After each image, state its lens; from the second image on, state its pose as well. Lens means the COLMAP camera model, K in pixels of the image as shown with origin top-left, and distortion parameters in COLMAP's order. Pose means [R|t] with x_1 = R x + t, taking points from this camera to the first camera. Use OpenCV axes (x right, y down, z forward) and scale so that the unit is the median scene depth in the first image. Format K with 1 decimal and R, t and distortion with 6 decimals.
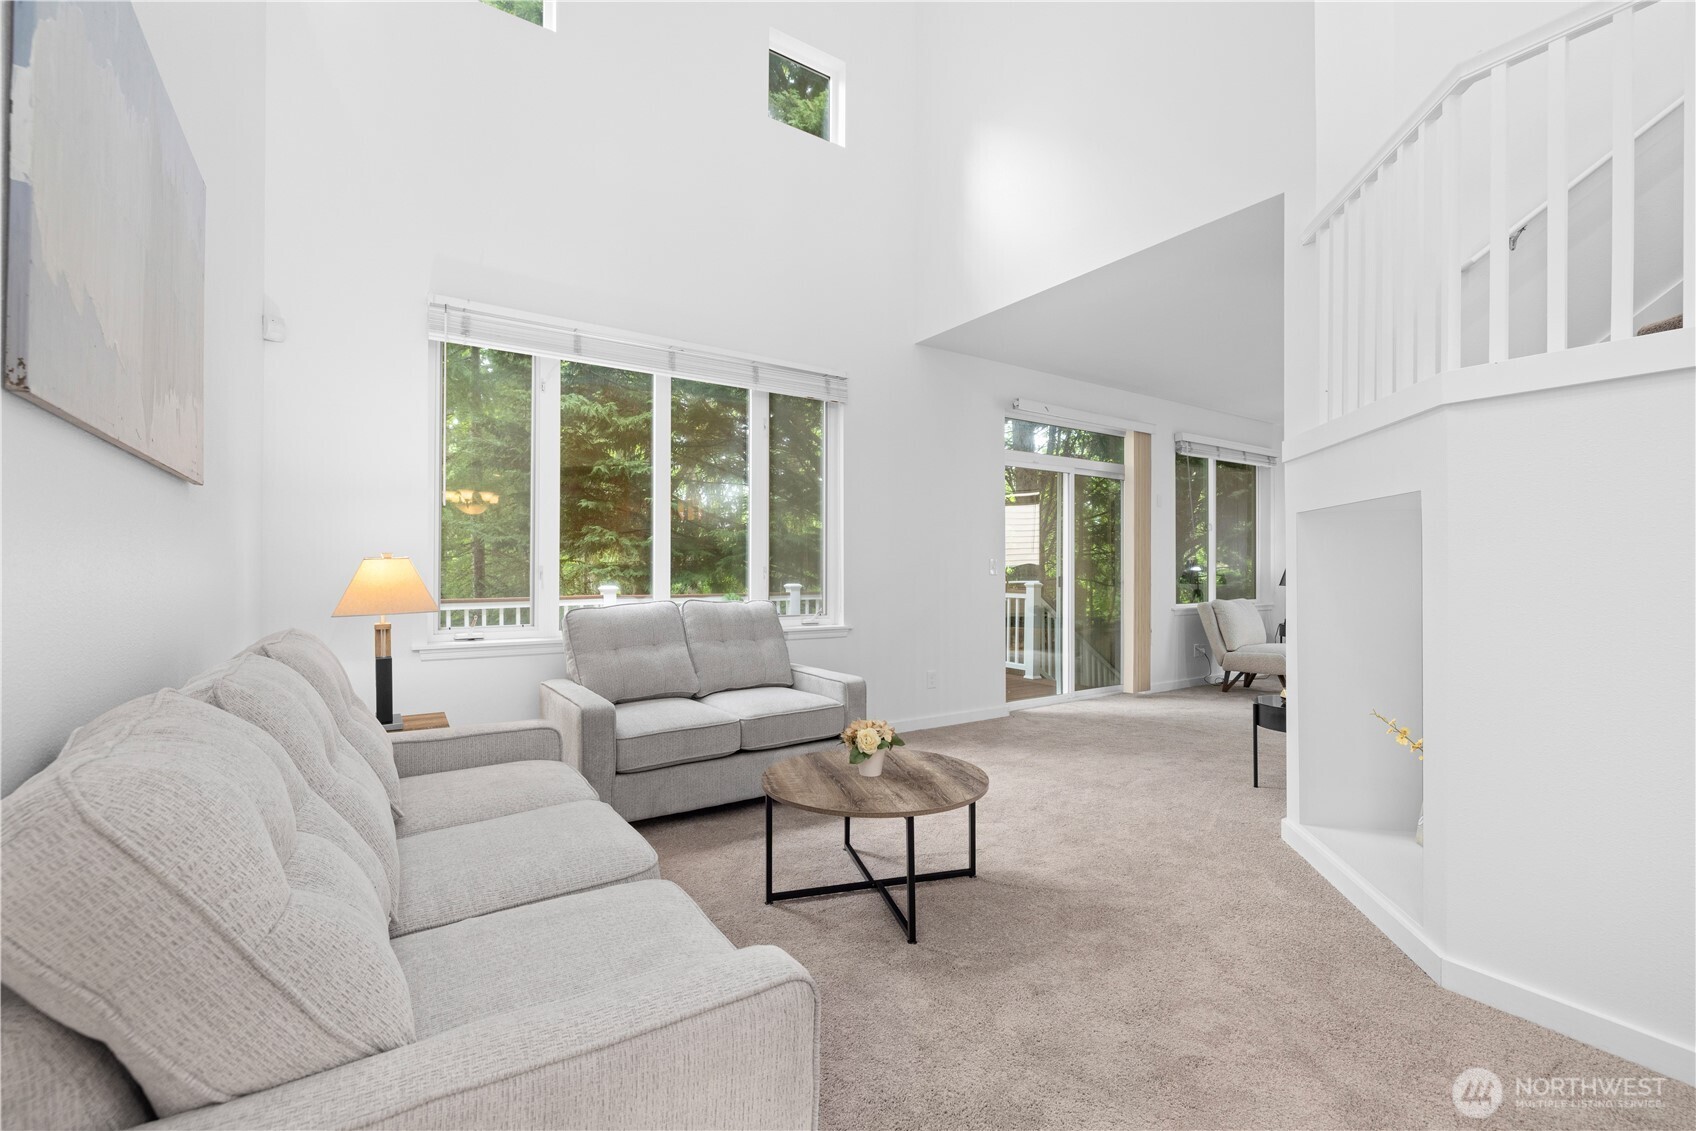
lens RADIAL K [[712.3, 0, 844.7], [0, 712.3, 560.3], [0, 0, 1]] dist [-0.001469, 0.000166]
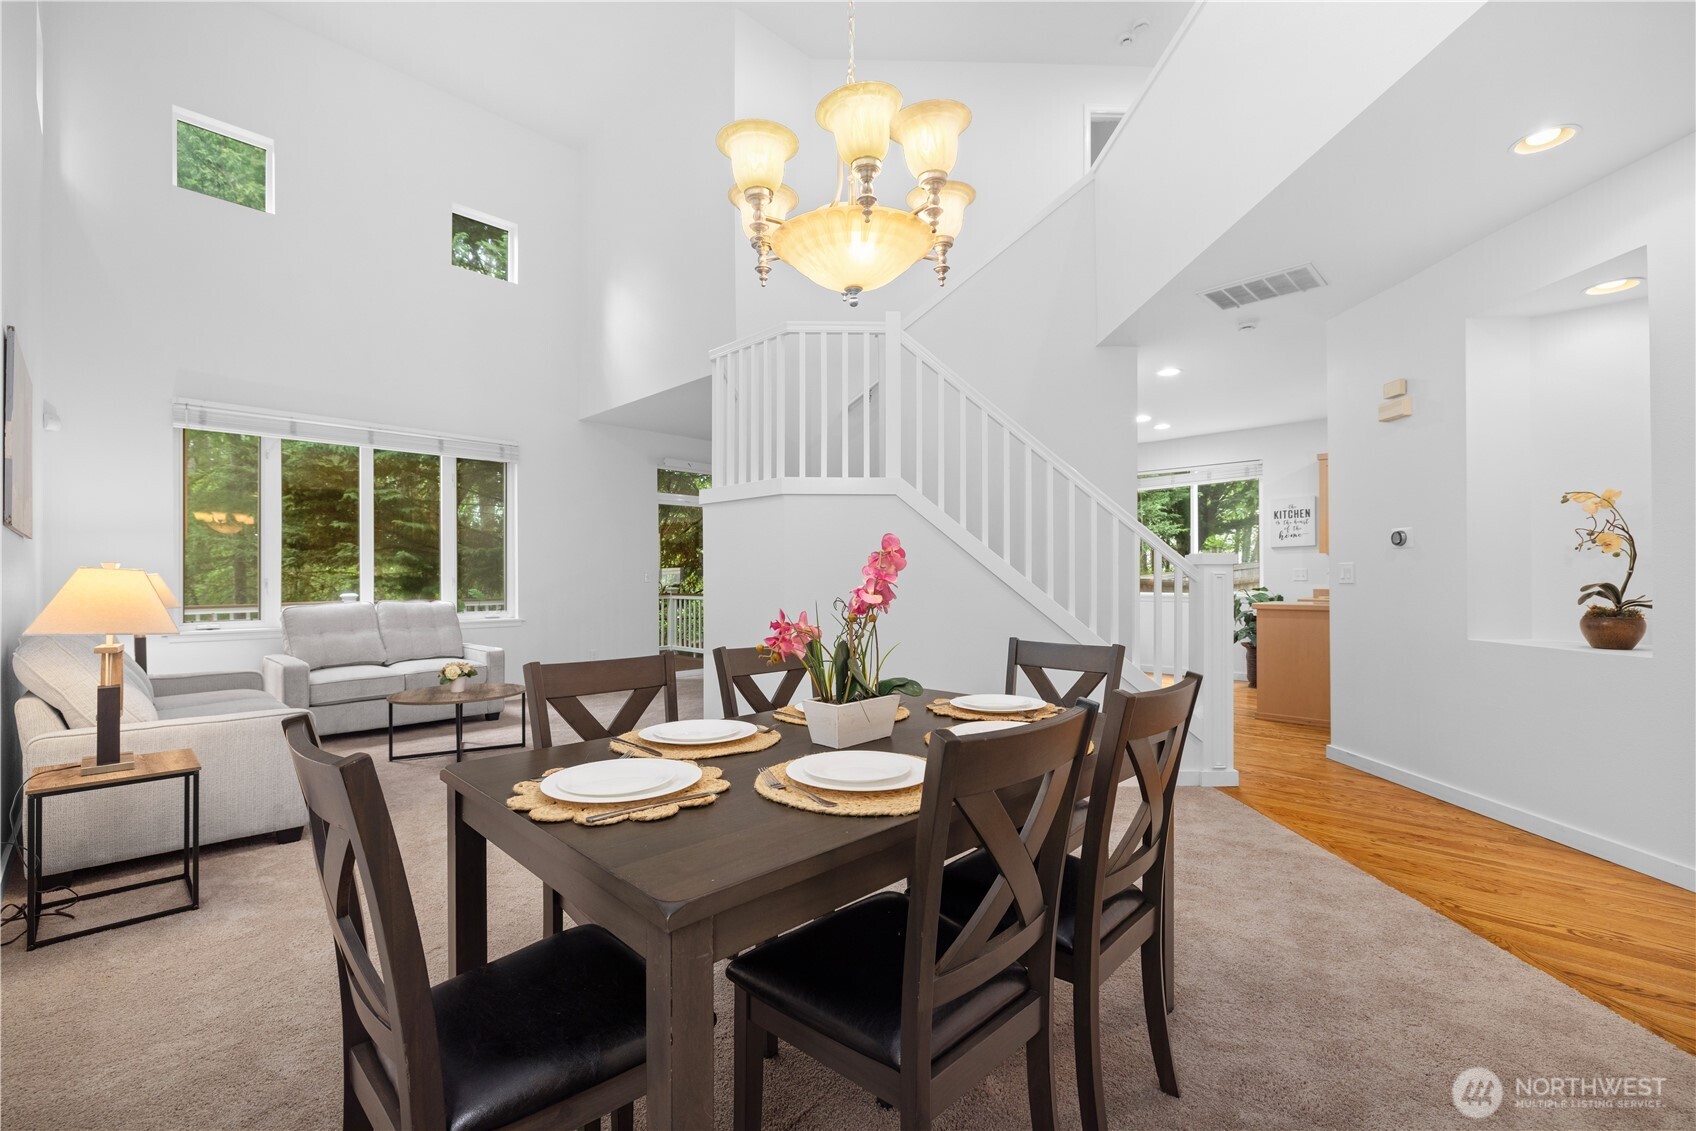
lens RADIAL K [[712.3, 0, 847.1], [0, 712.3, 574.9], [0, 0, 1]] dist [-0.001469, 0.000166]
pose [[0.976533, -0.005336, 0.215303, 0.398466], [0.003411, 0.999951, 0.009308, -0.009378], [-0.215342, -0.008355, 0.976503, -0.643685]]
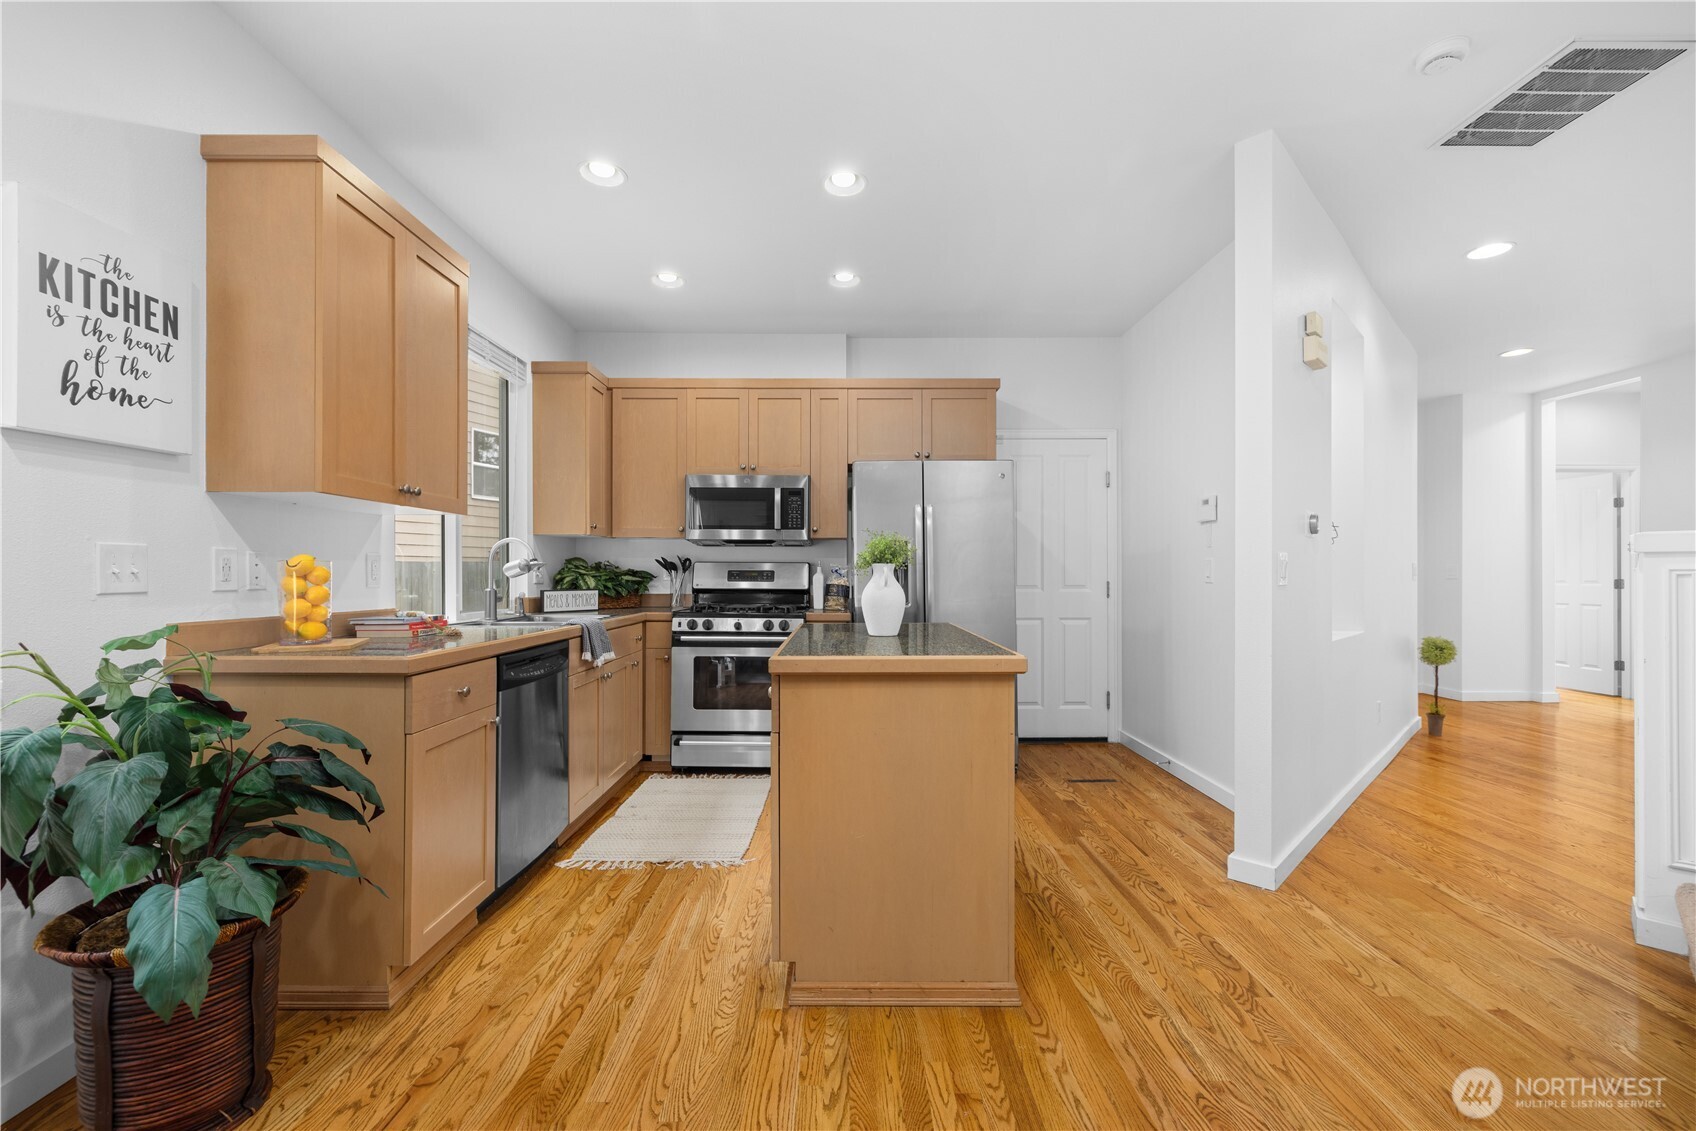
lens RADIAL K [[712.3, 0, 843.5], [0, 712.3, 575.0], [0, 0, 1]] dist [-0.001469, 0.000166]
pose [[-0.832115, -0.004562, 0.554584, 1.339537], [-0.009089, 0.999944, -0.005411, 0.013809], [-0.554528, -0.009543, -0.832110, 1.026979]]
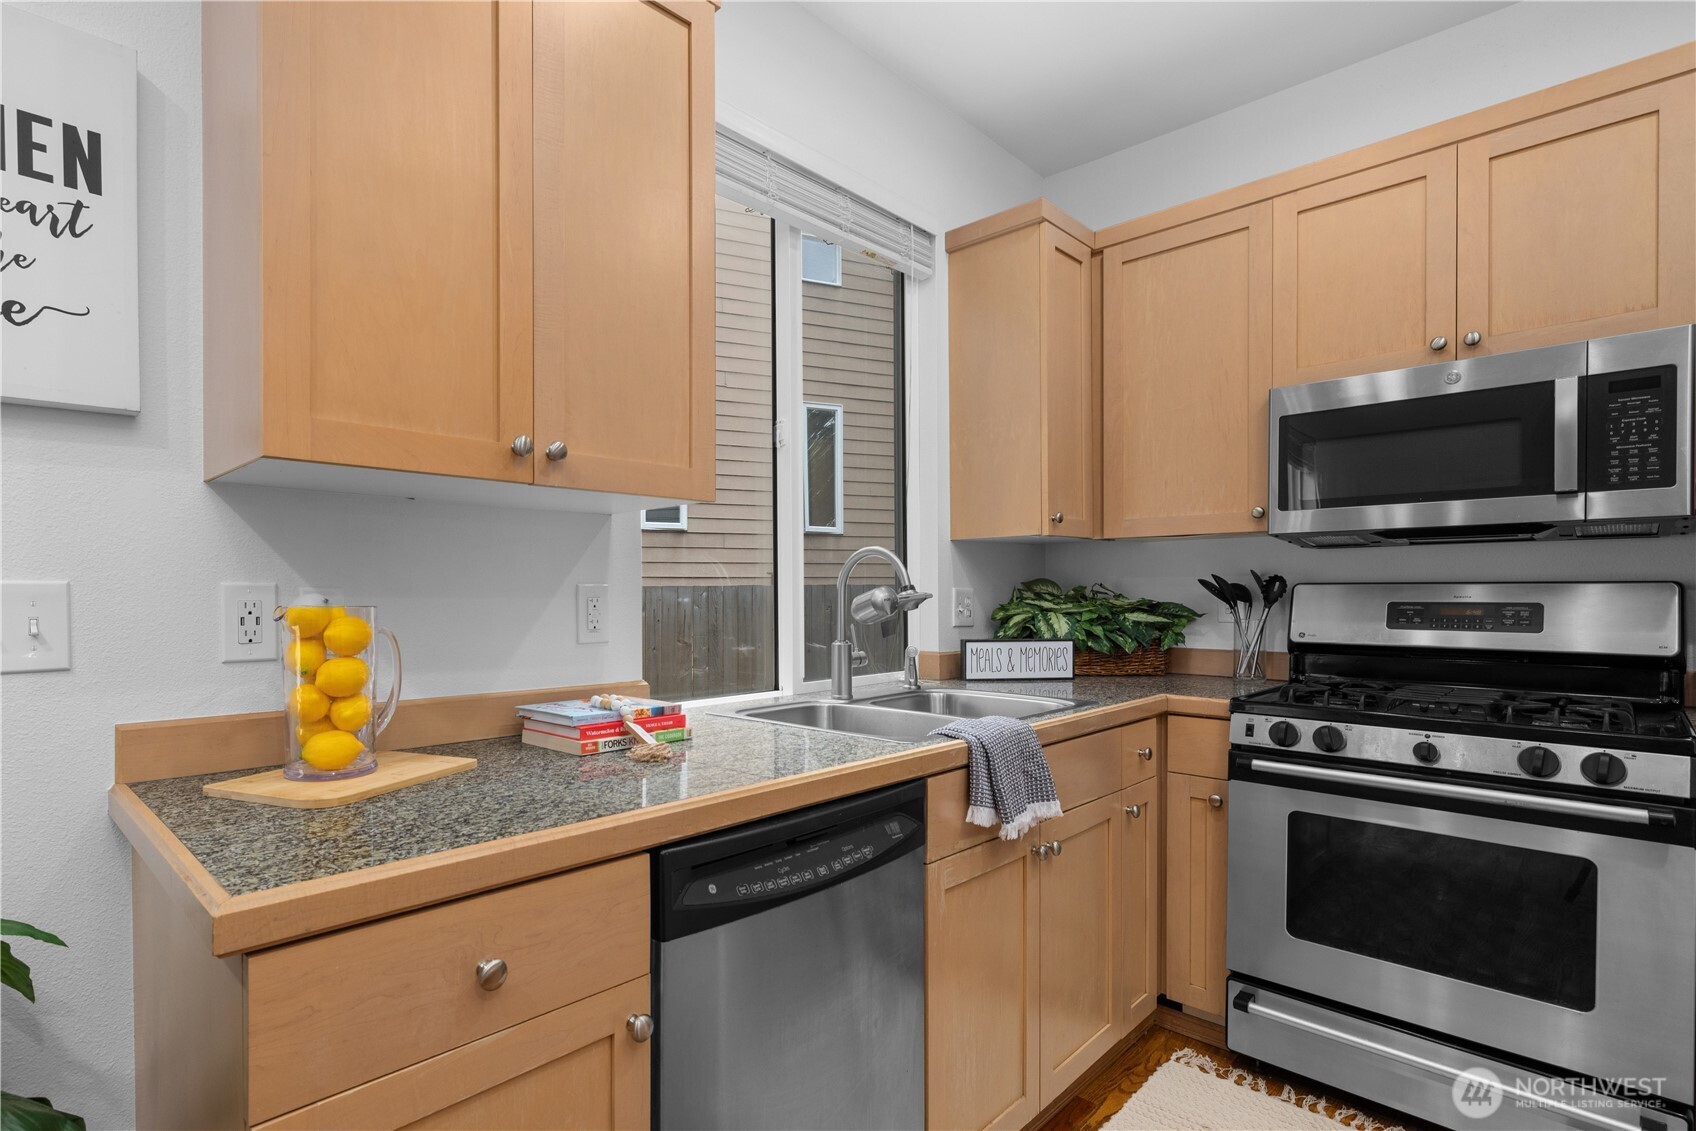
lens RADIAL K [[835.0, 0, 710.0], [0, 835.0, 600.3], [0, 0, 1]] dist [-0.002123, 0.002633]
pose [[-0.151962, -0.009551, 0.988340, 1.636062], [-0.006704, 0.999940, 0.008632, -0.001480], [-0.988364, -0.005315, -0.152017, 0.721494]]
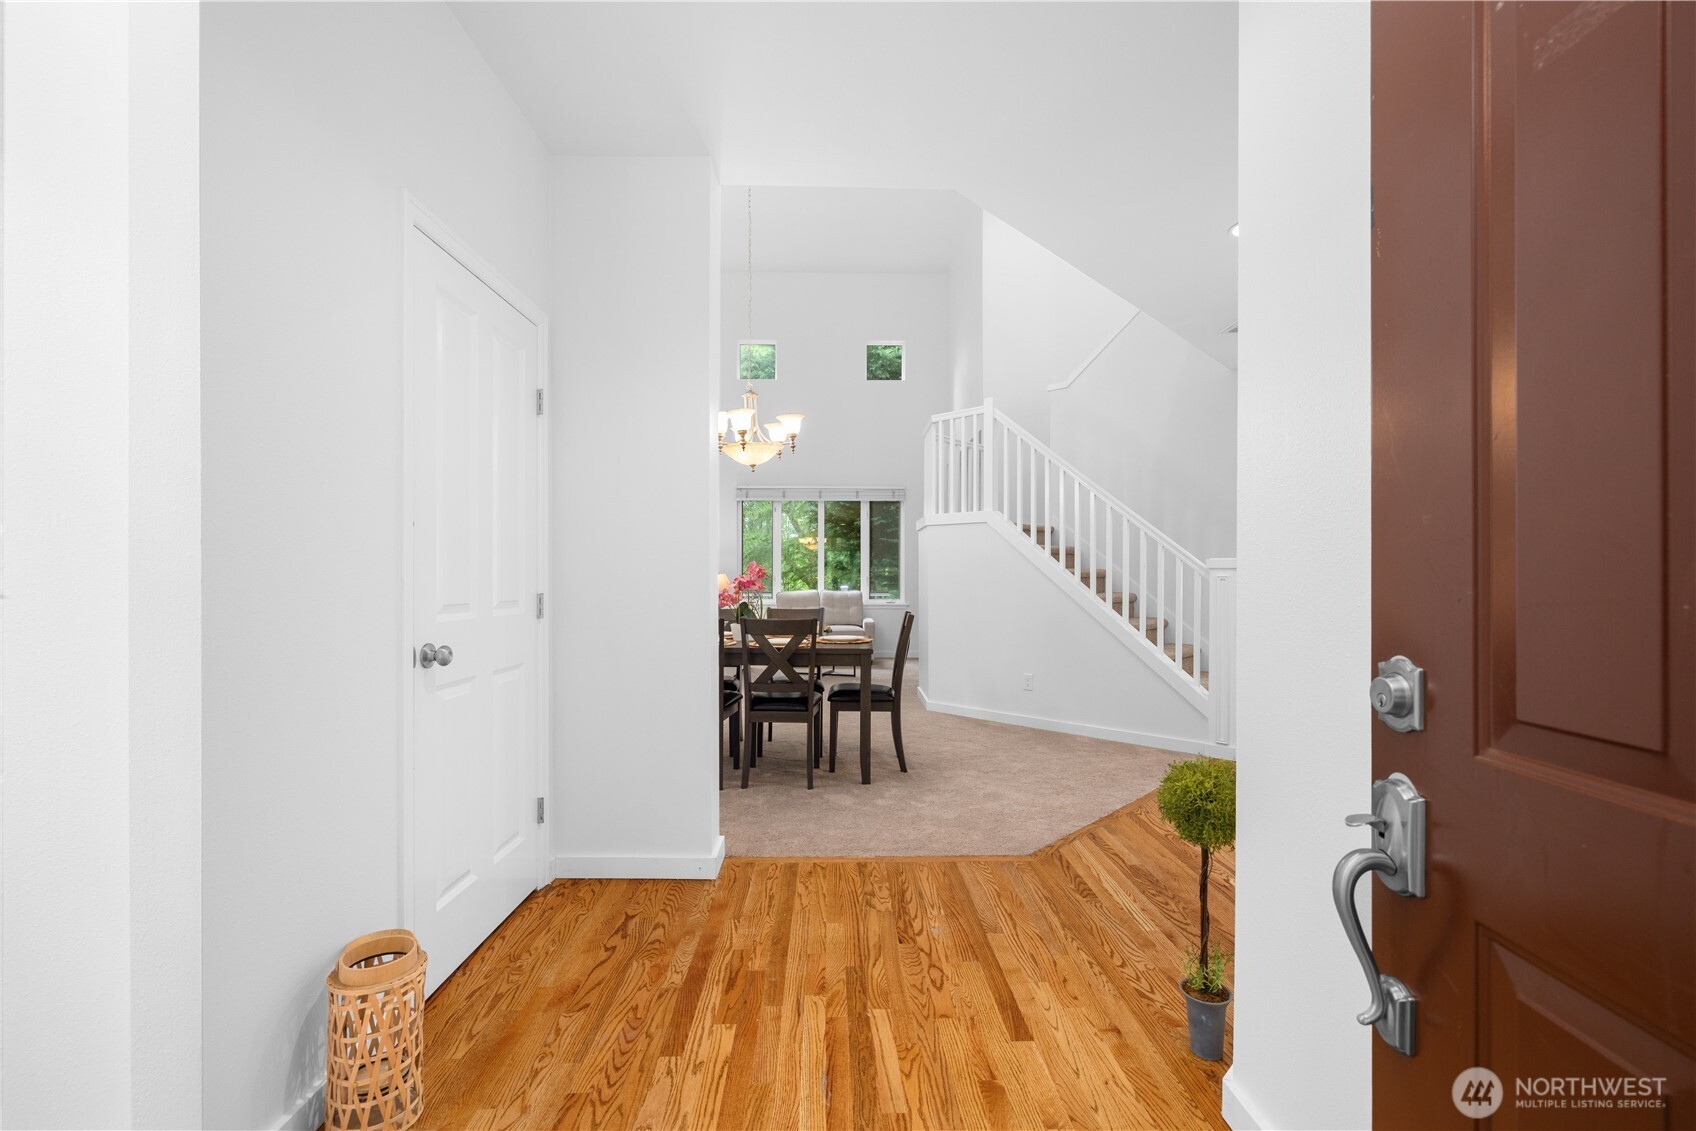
lens RADIAL K [[714.5, 0, 843.1], [0, 714.5, 572.2], [0, 0, 1]] dist [-0.014236, -0.000856]
pose [[0.835505, -0.004994, -0.549460, 1.218629], [0.007450, 0.999970, 0.002239, -0.013513], [0.549432, -0.005964, 0.835517, -1.074799]]
